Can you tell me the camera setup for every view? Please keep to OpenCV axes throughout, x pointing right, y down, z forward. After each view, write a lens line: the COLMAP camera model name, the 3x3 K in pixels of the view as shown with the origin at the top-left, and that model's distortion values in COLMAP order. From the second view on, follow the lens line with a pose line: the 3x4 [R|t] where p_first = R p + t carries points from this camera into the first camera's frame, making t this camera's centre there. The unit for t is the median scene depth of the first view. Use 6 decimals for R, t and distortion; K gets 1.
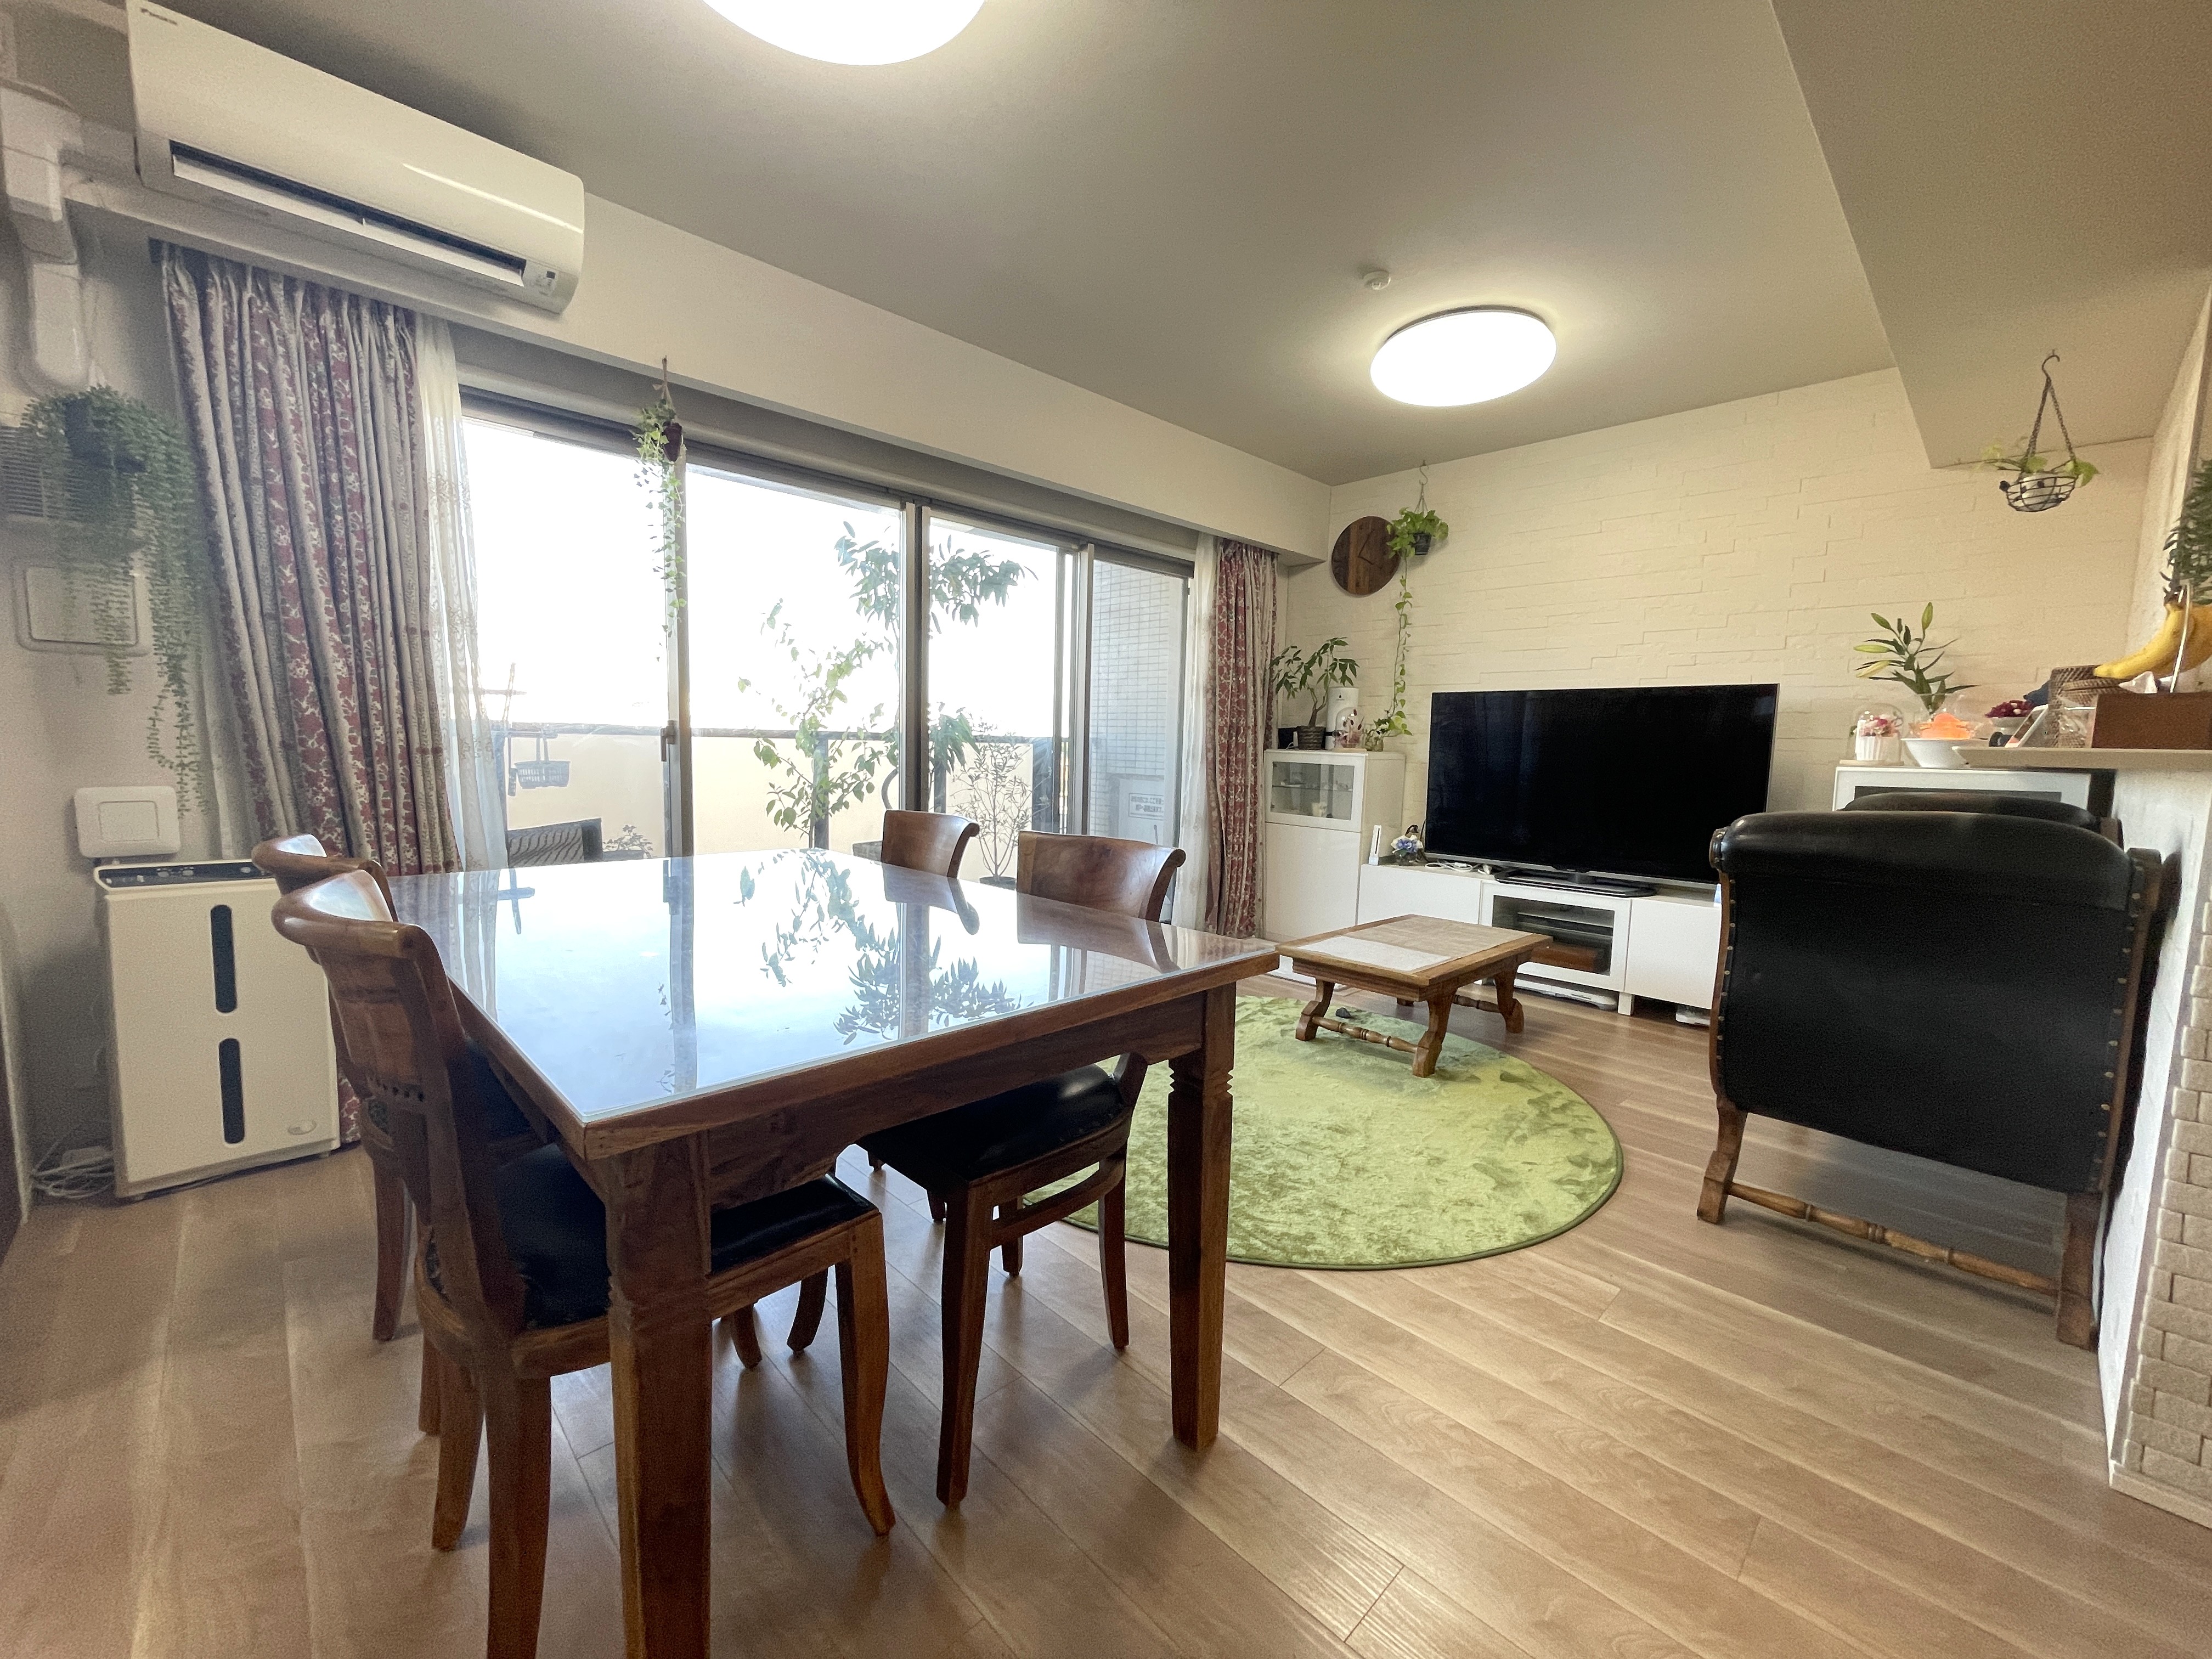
lens RADIAL K [[896.4, 0, 1103.8], [0, 896.4, 837.9], [0, 0, 1]] dist [-0.001428, -0.000575]
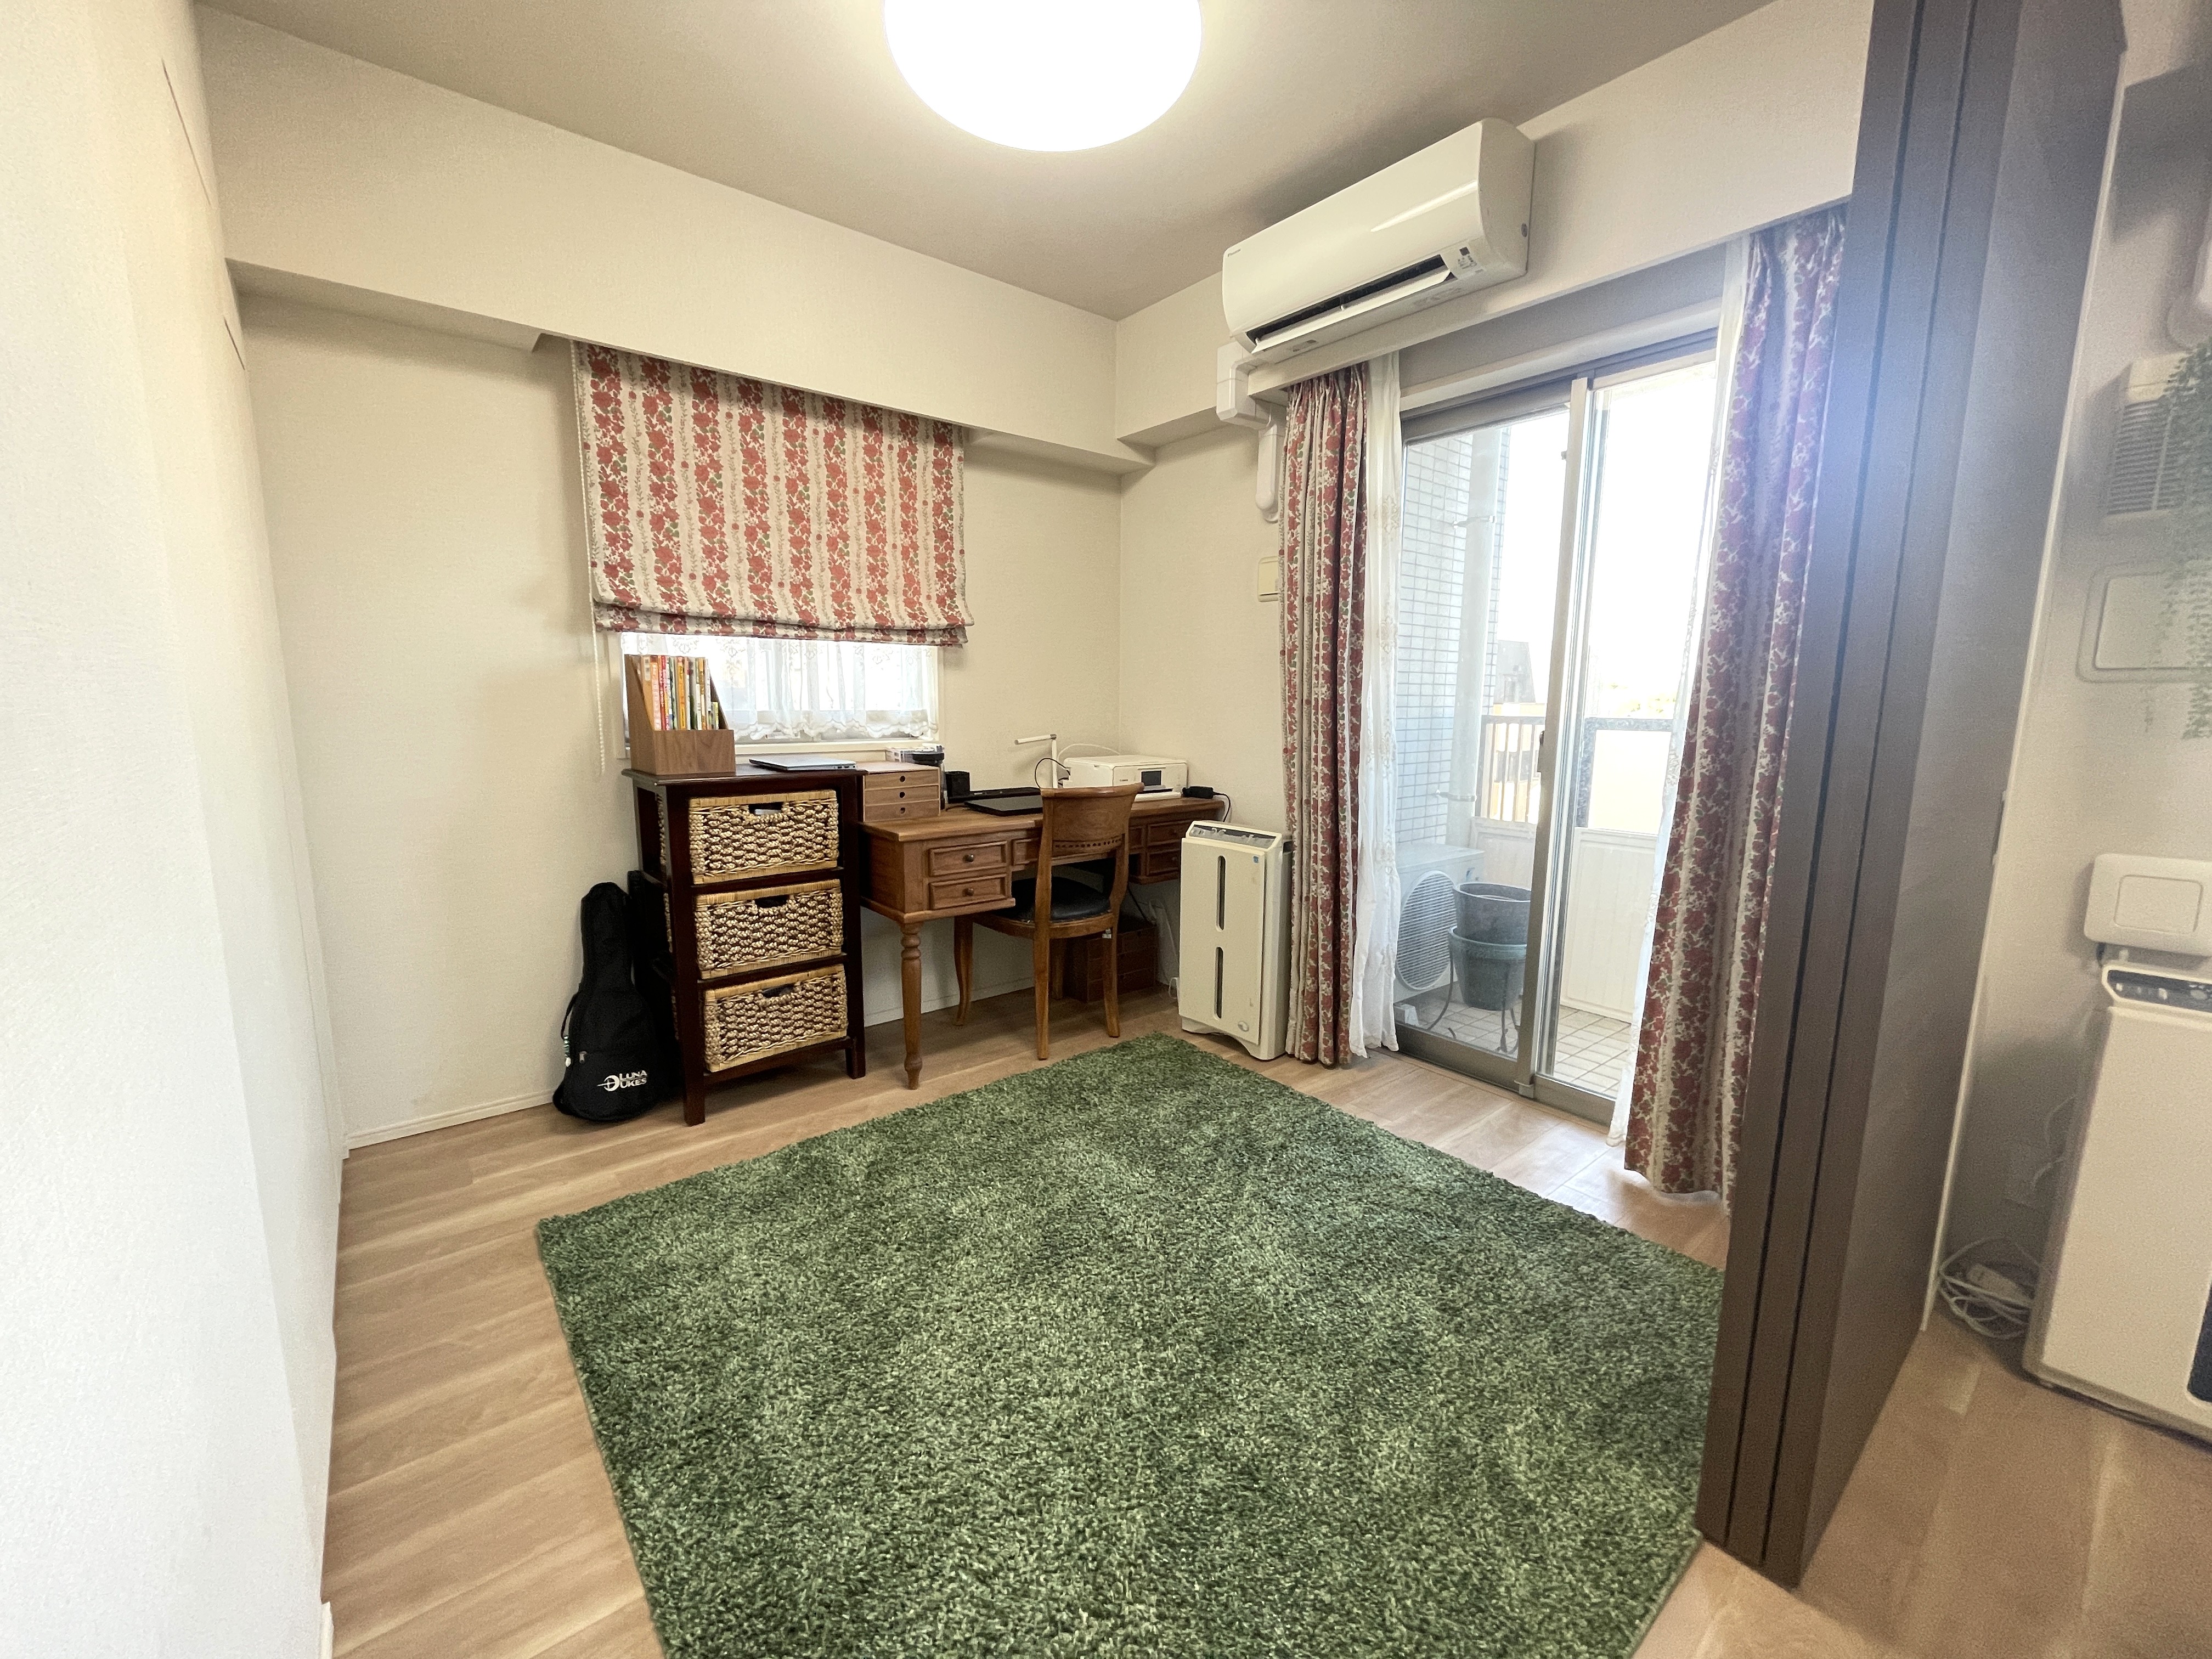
lens RADIAL K [[896.4, 0, 1101.3], [0, 896.4, 831.4], [0, 0, 1]] dist [-0.001428, -0.000575]
pose [[-0.099197, 0.116556, -0.988218, -0.287841], [-0.115515, 0.985053, 0.127778, -0.076022], [0.988340, 0.126829, -0.084251, 0.191144]]
